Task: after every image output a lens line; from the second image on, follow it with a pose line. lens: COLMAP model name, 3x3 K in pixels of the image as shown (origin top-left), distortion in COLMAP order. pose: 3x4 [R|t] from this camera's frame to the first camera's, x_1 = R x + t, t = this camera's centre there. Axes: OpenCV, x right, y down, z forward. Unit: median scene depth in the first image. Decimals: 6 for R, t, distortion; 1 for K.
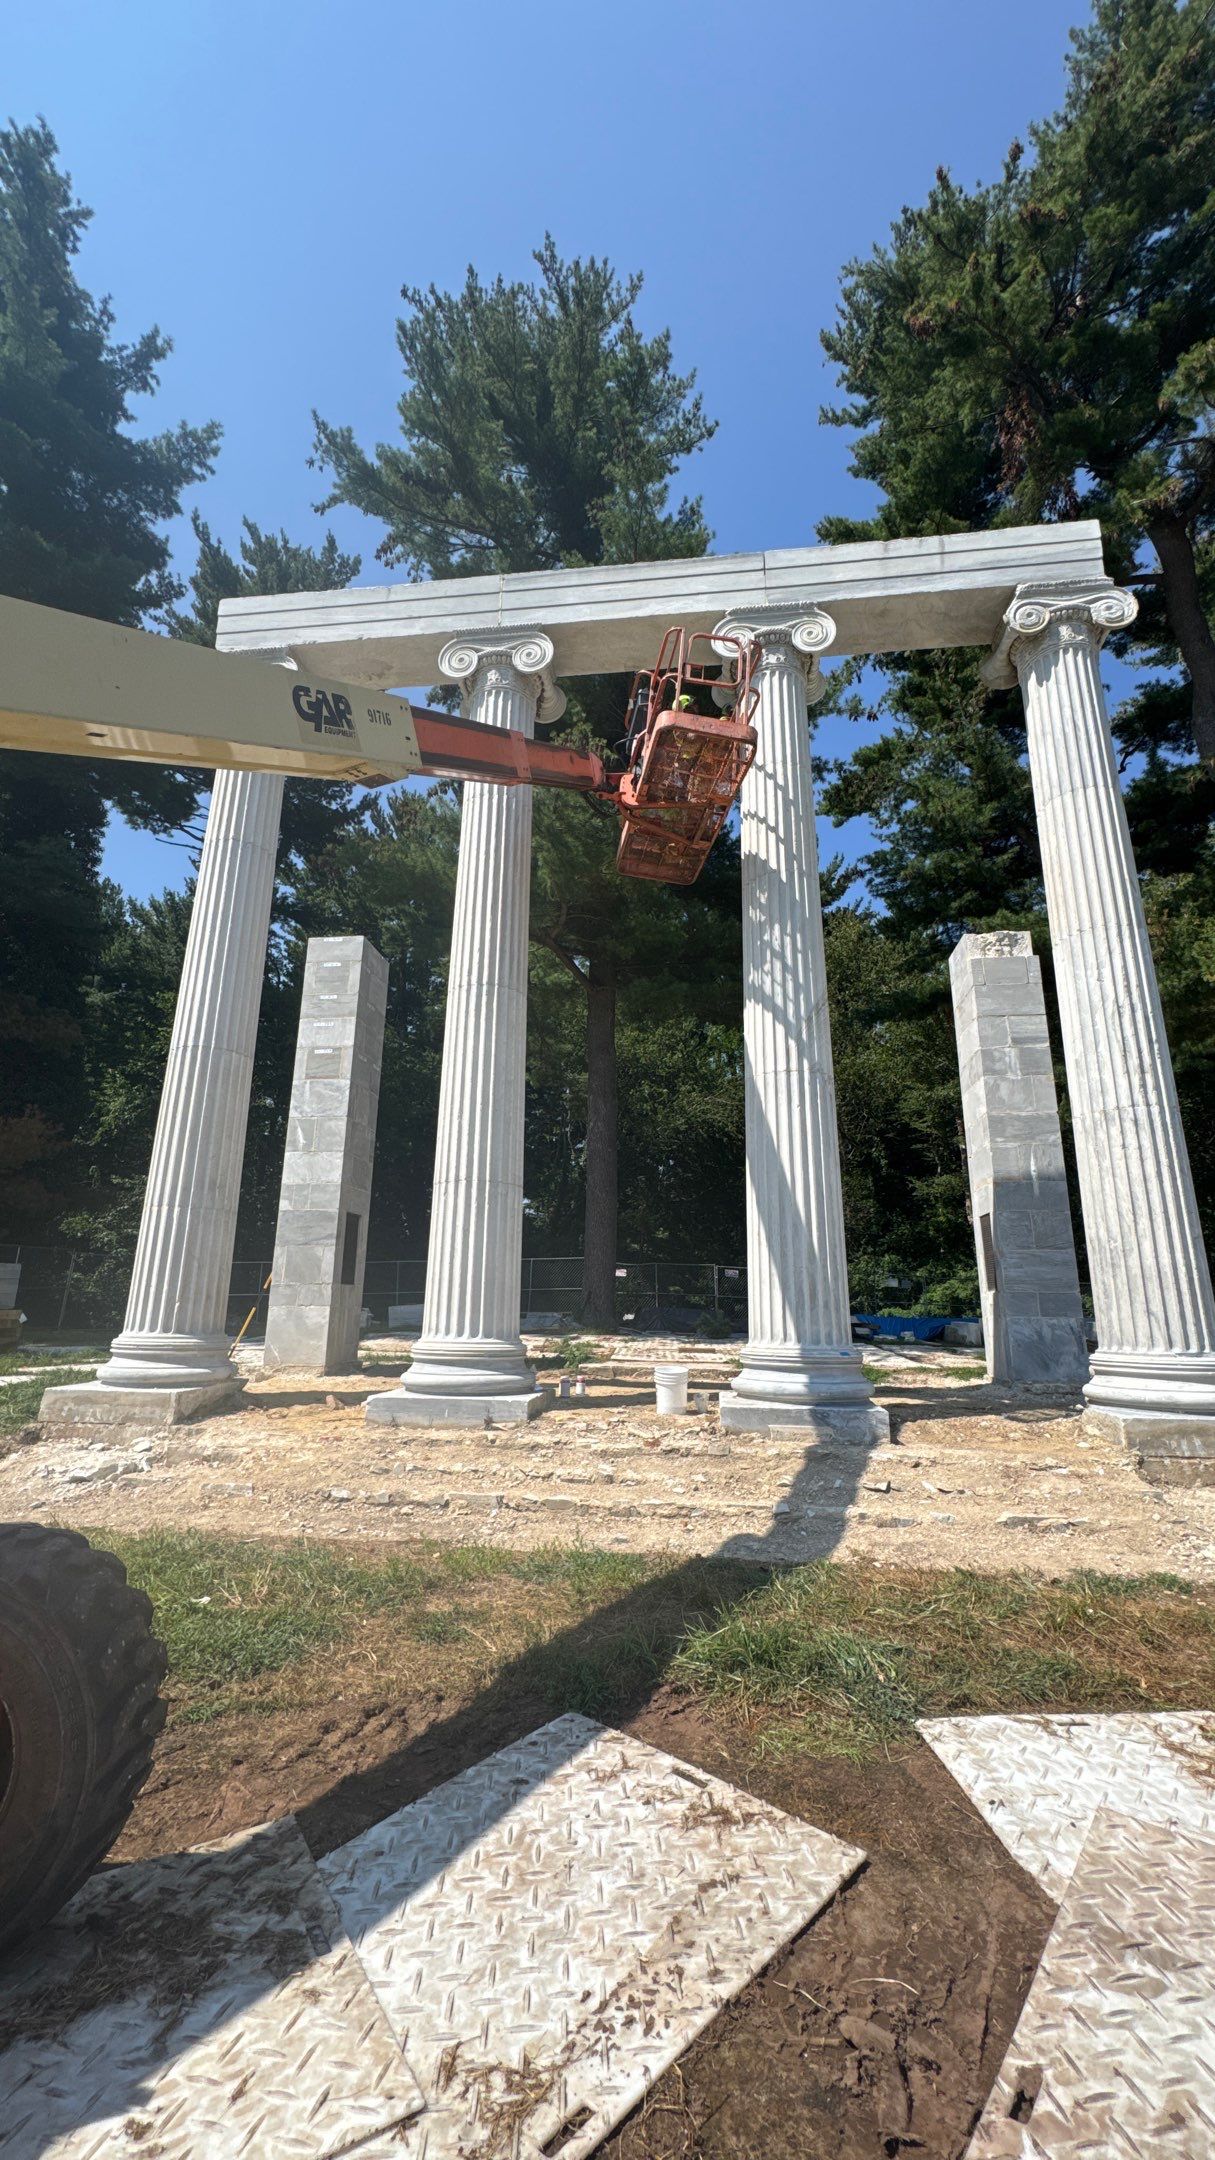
lens RADIAL K [[853.7, 0, 607.5], [0, 853.7, 1080.0], [0, 0, 1]] dist [0.000923, 0.000251]
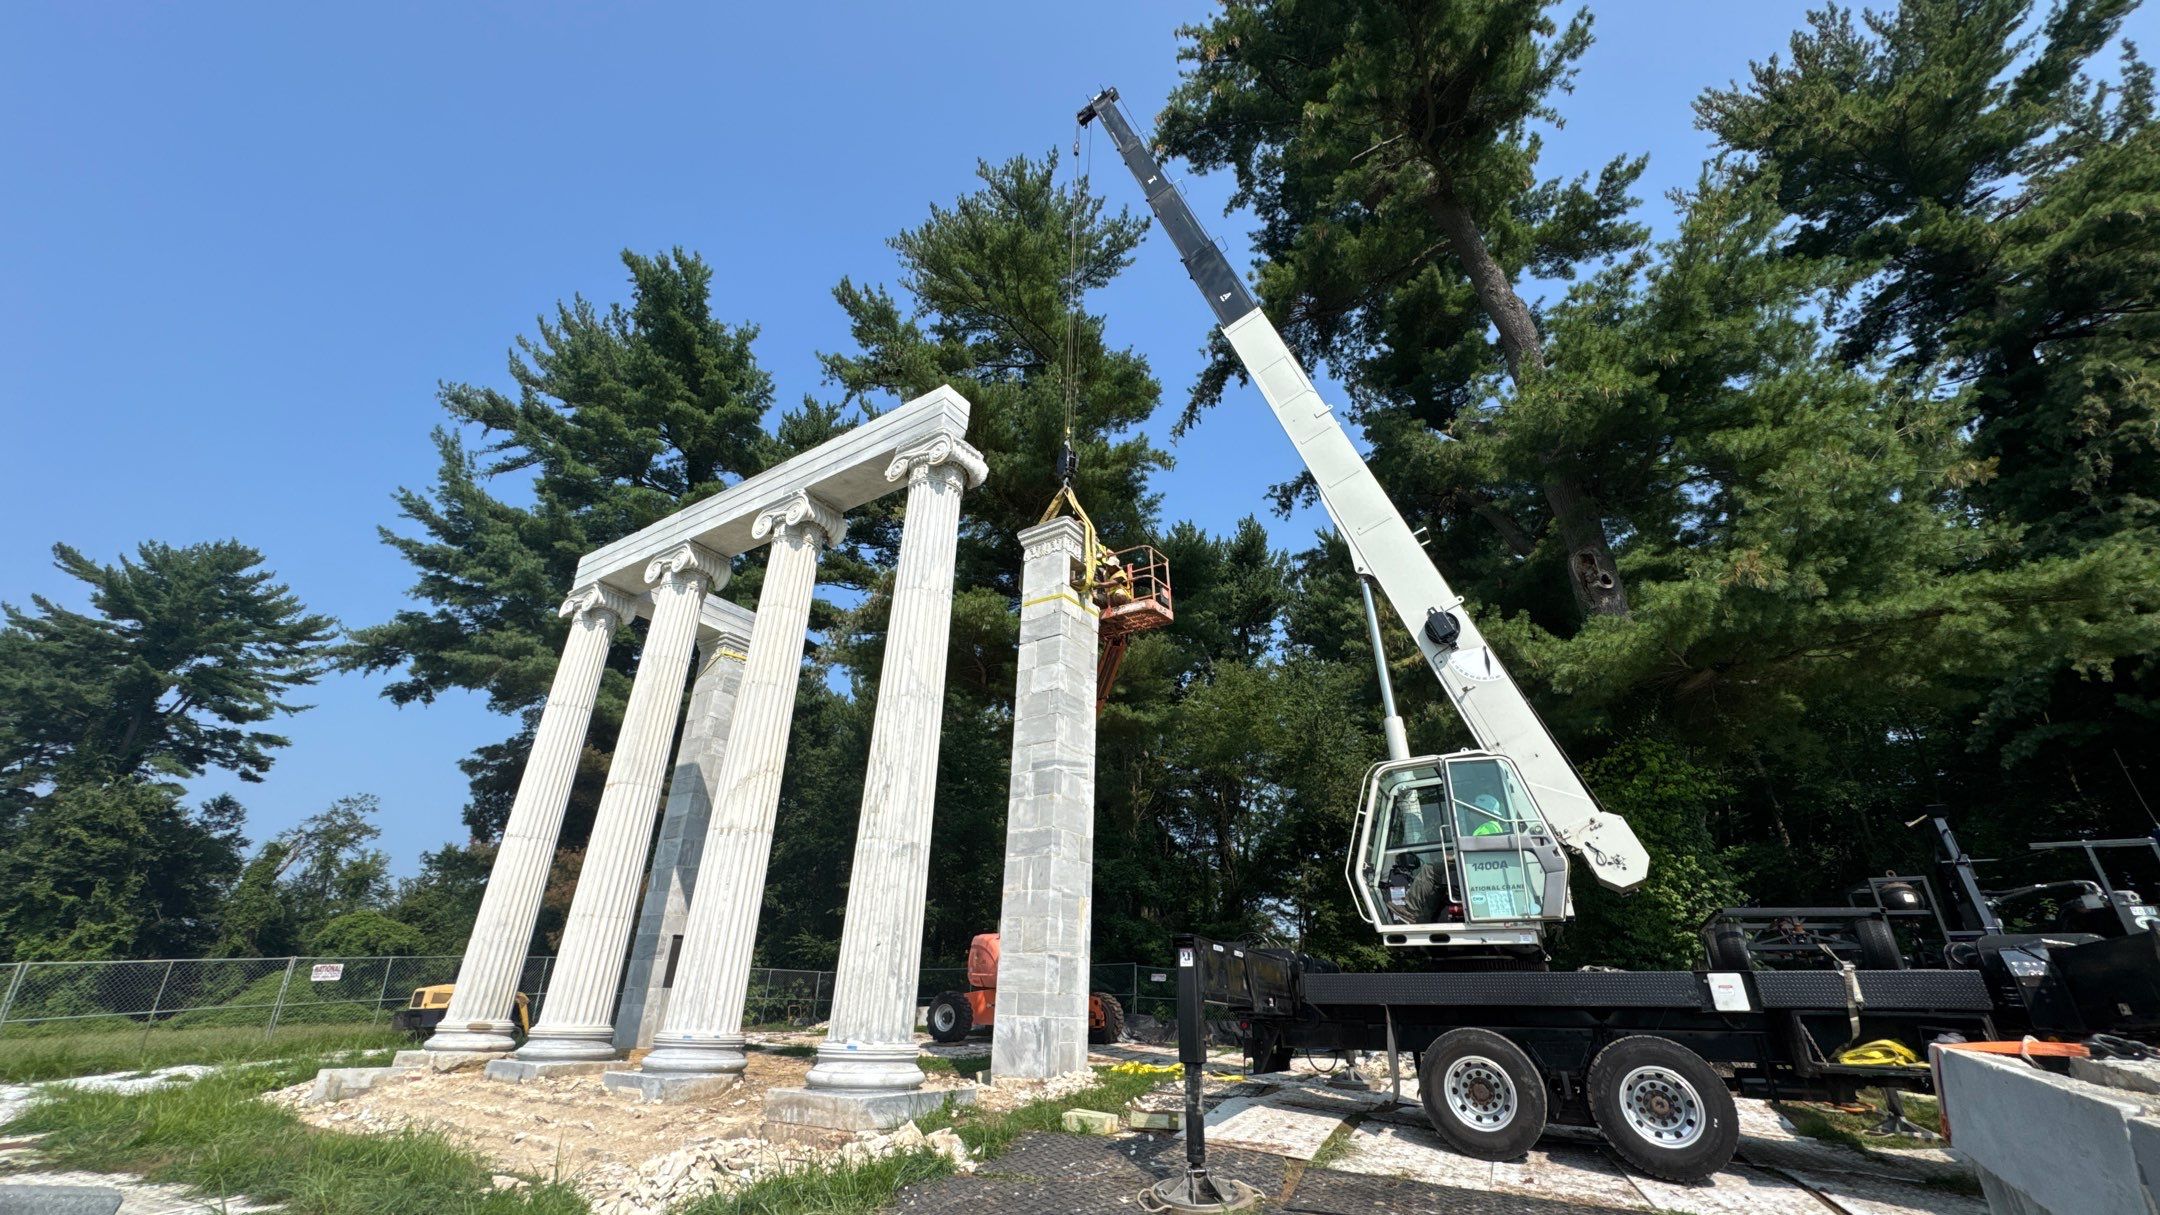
lens RADIAL K [[853.7, 0, 1080.0], [0, 853.7, 607.5], [0, 0, 1]] dist [0.000923, 0.000251]
pose [[0.876103, -0.195979, -0.440494, 1.107423], [0.115856, 0.972461, -0.202228, -0.013050], [0.467996, 0.126139, 0.874682, -0.030520]]
